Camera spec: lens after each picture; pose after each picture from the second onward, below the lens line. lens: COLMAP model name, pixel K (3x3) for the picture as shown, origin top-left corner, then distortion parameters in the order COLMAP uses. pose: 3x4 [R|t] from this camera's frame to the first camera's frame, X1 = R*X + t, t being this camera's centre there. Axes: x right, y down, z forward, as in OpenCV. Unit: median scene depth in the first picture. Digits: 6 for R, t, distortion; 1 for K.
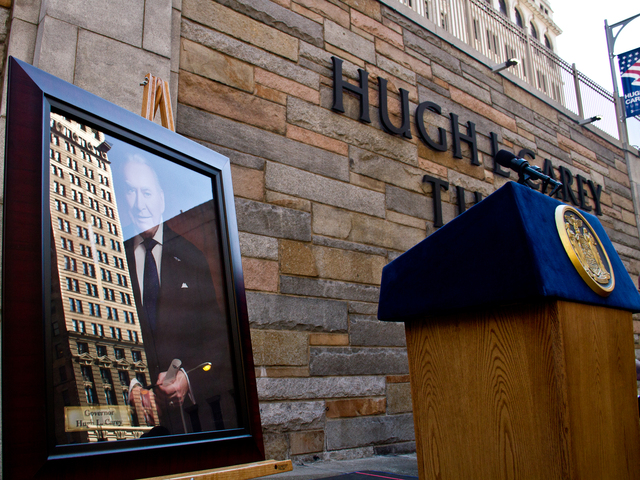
lens RADIAL K [[604.0, 0, 280.2], [0, 604.0, 239.4], [0, 0, 1]] dist [-0.155222, 0.138025]
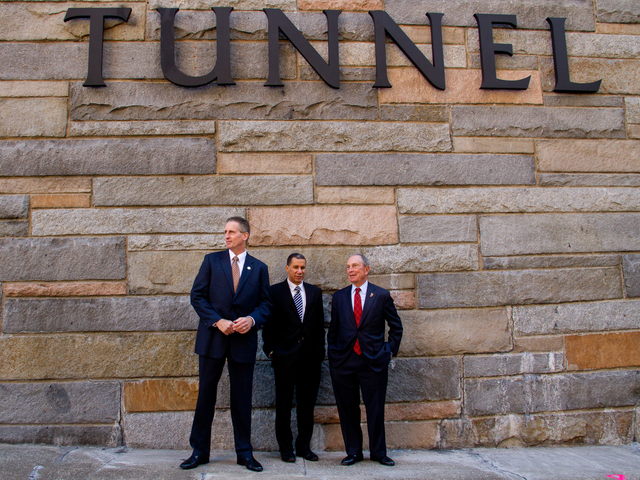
lens RADIAL K [[604.0, 0, 280.2], [0, 604.0, 239.4], [0, 0, 1]] dist [-0.155222, 0.138025]
pose [[0.808616, -0.071679, -0.583954, 0.526015], [0.140834, 0.987277, 0.073831, 0.080779], [0.571232, -0.141941, 0.808422, 0.410630]]
